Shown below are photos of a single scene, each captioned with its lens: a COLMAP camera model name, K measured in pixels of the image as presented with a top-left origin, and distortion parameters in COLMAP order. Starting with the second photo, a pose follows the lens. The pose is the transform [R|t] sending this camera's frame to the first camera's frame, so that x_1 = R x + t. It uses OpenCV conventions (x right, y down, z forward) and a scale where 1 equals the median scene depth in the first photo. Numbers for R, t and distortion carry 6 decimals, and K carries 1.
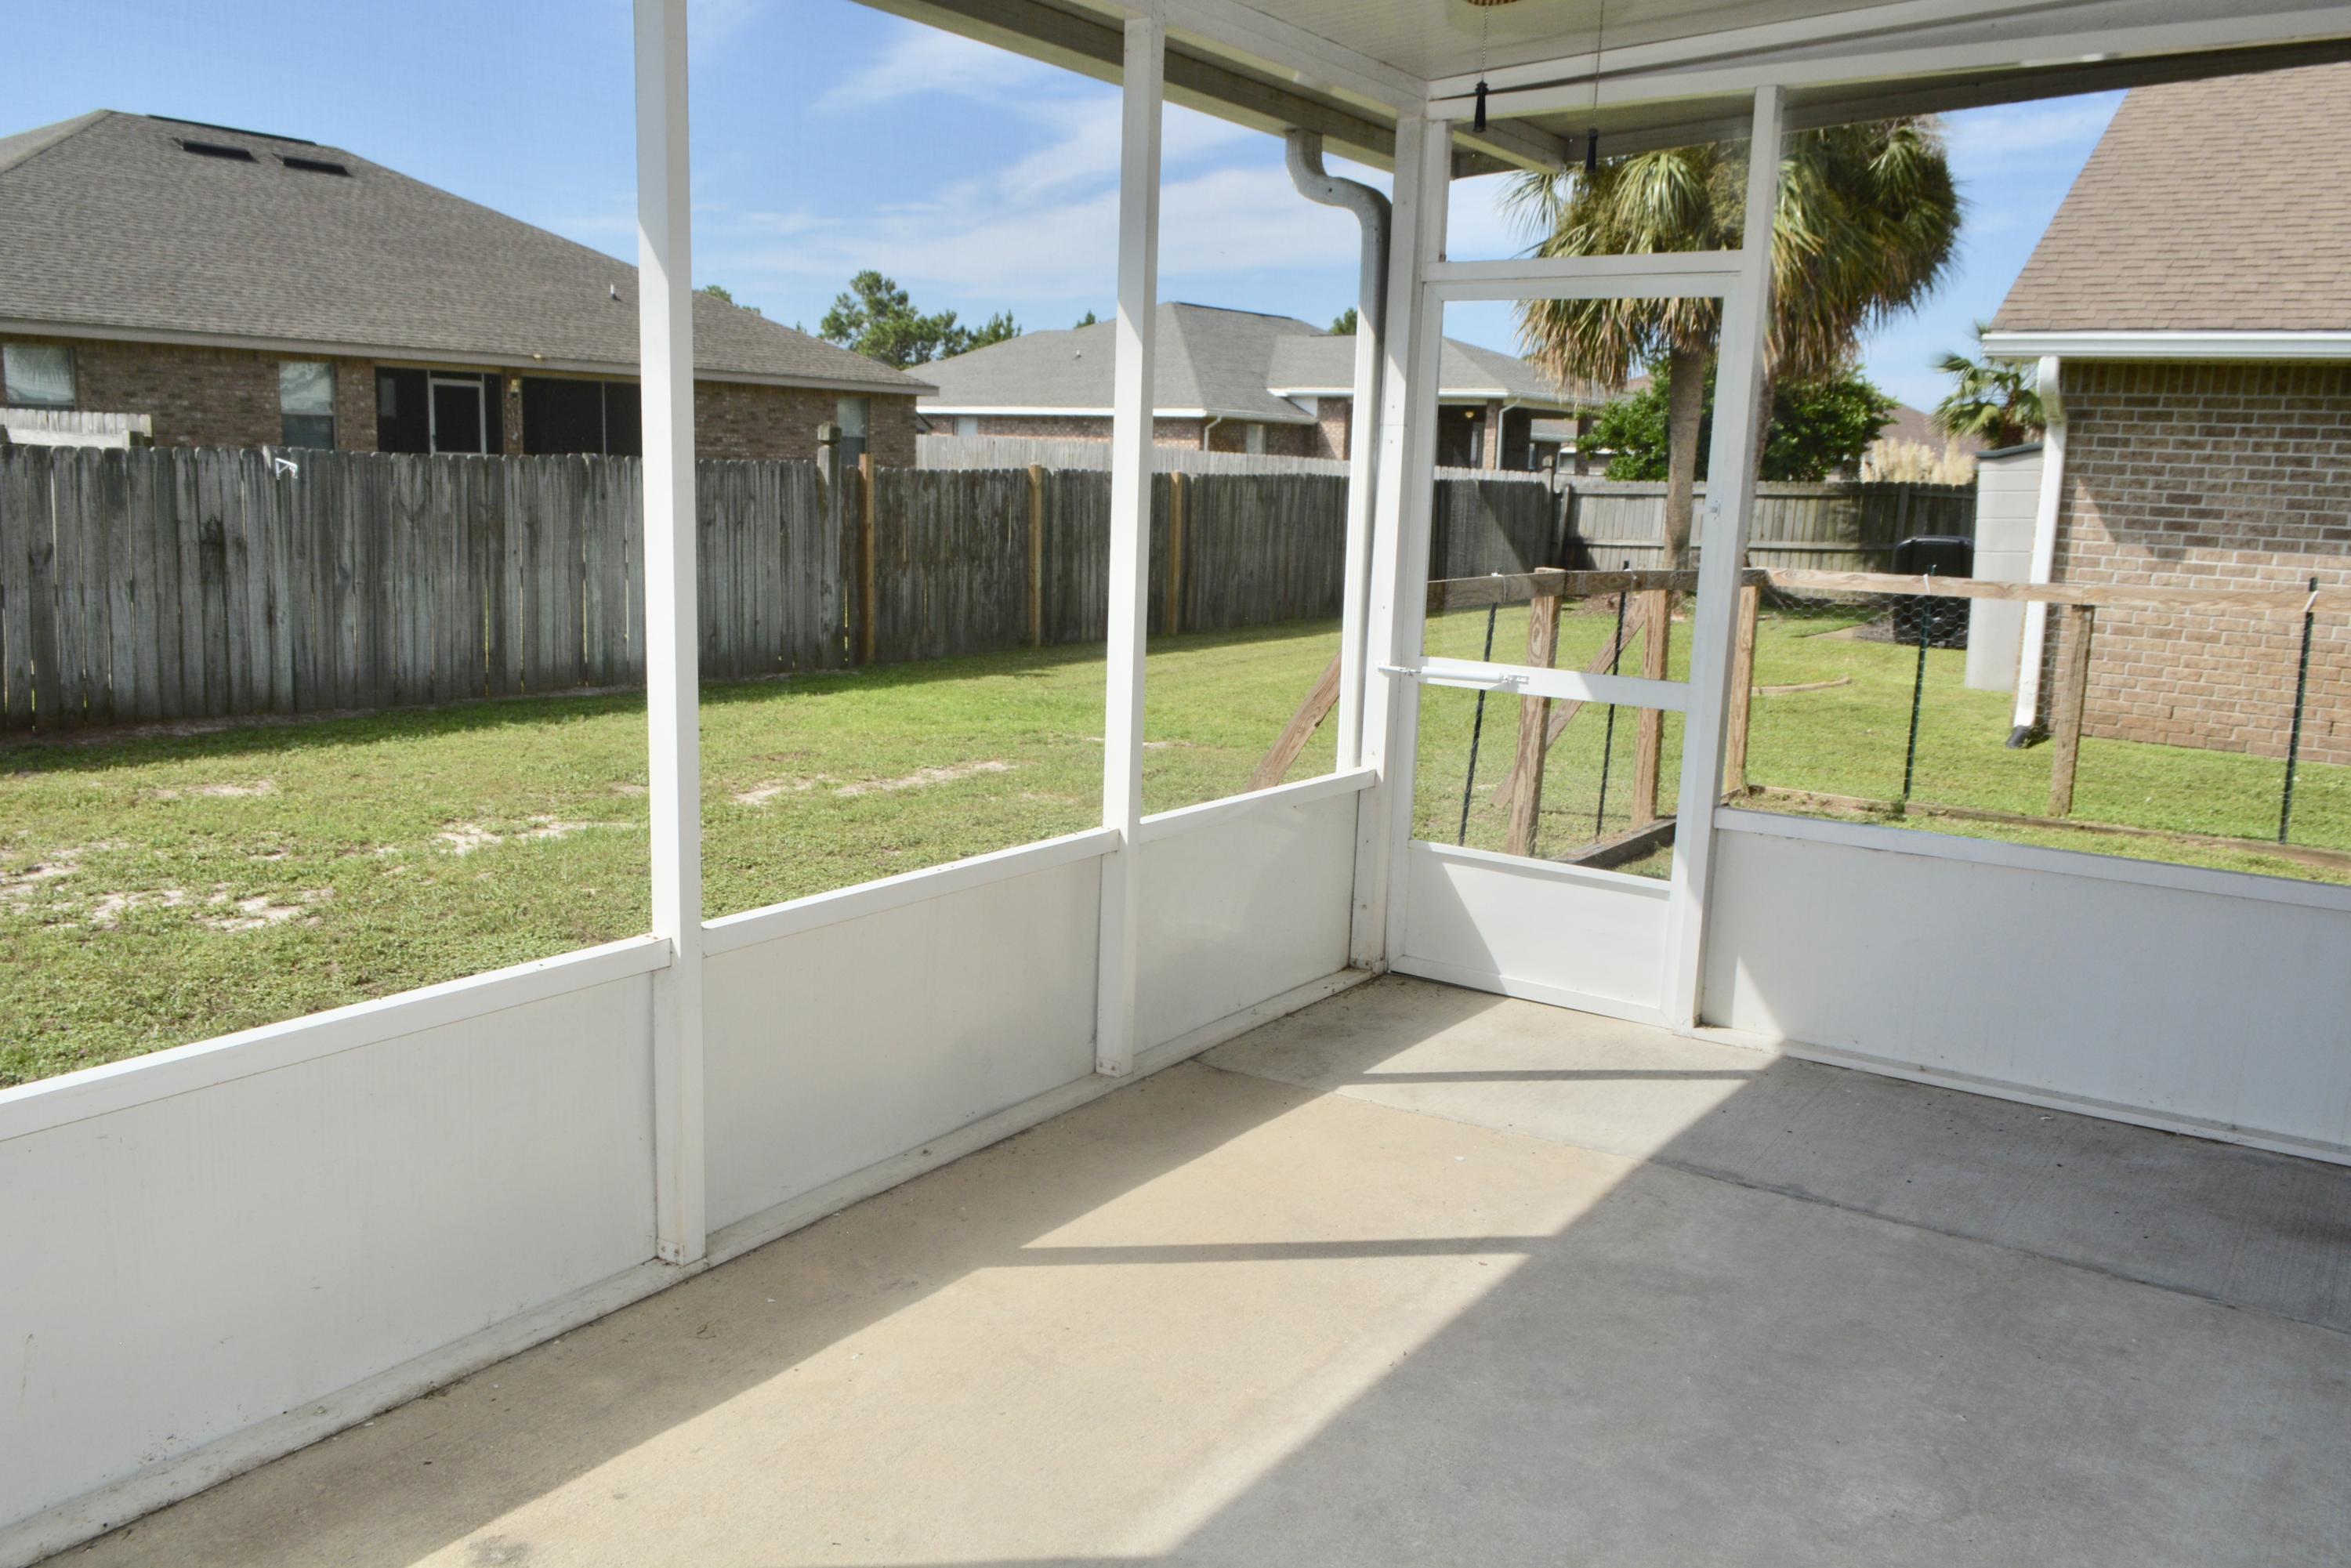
lens RADIAL K [[1821.5, 0, 1157.1], [0, 1821.5, 829.8], [0, 0, 1]] dist [-0.003556, -0.000308]
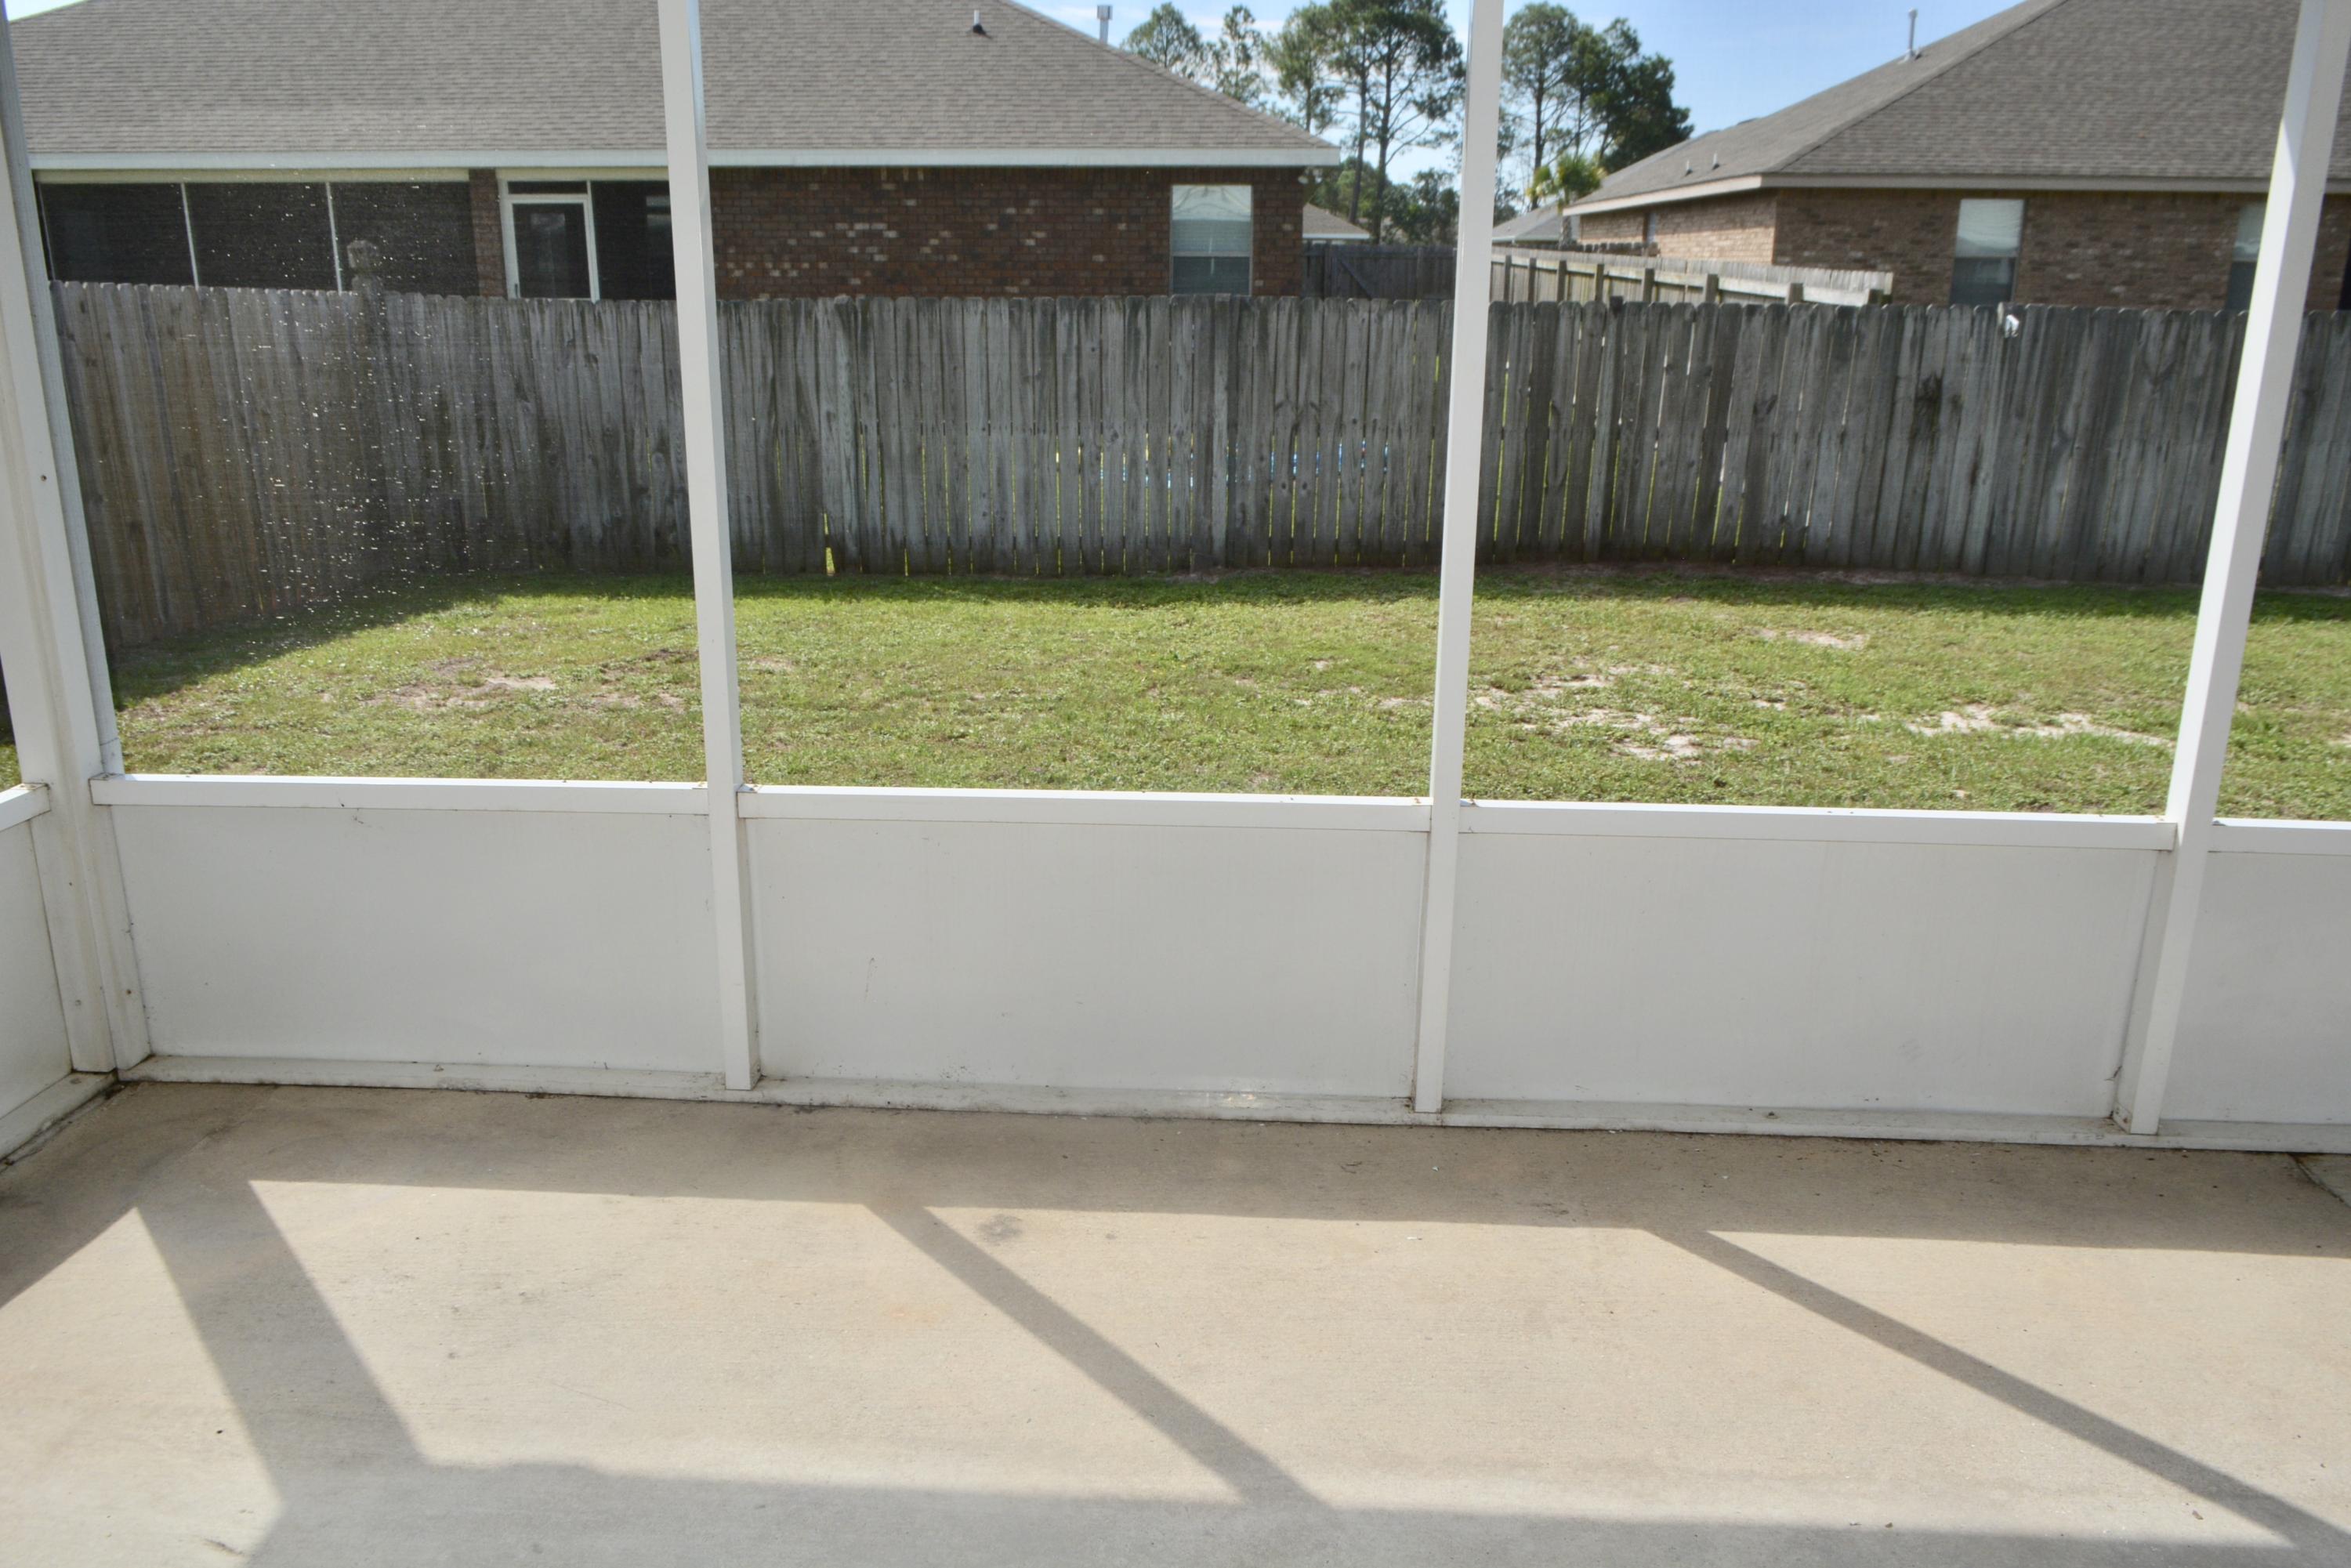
lens RADIAL K [[1821.5, 0, 1116.0], [0, 1821.5, 823.1], [0, 0, 1]] dist [-0.003556, -0.000308]
pose [[0.545072, 0.225740, -0.807427, 0.107673], [-0.165003, 0.973118, 0.160675, -0.015421], [0.821992, 0.045648, 0.567667, 0.057453]]
